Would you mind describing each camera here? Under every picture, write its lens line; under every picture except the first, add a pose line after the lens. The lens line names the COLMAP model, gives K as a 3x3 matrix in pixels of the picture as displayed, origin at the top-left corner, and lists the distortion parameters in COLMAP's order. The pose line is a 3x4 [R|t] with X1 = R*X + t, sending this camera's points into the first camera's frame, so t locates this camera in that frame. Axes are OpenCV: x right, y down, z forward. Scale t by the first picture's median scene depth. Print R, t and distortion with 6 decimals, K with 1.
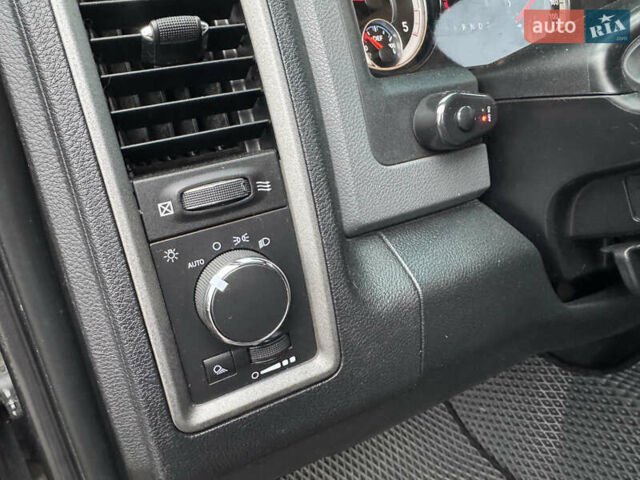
lens RADIAL K [[463.4, 0, 310.1], [0, 463.4, 239.4], [0, 0, 1]] dist [0.010565, -0.000593]
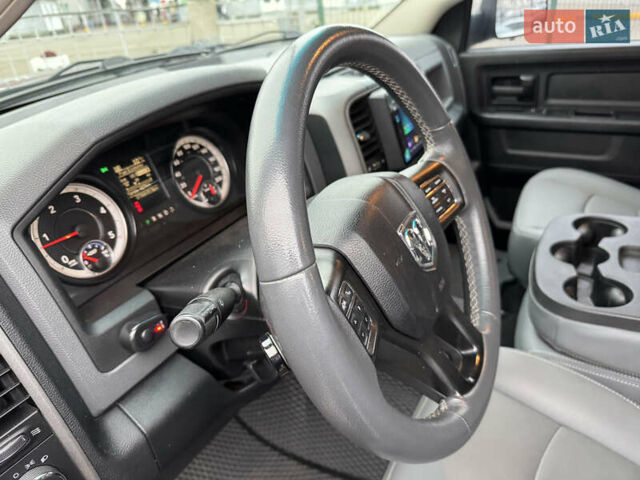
lens RADIAL K [[463.4, 0, 310.1], [0, 463.4, 239.4], [0, 0, 1]] dist [0.010565, -0.000593]
pose [[0.885162, -0.238680, 0.399401, 0.236473], [0.226135, 0.970885, 0.079031, -0.576748], [-0.406635, 0.020363, 0.913364, -0.889430]]
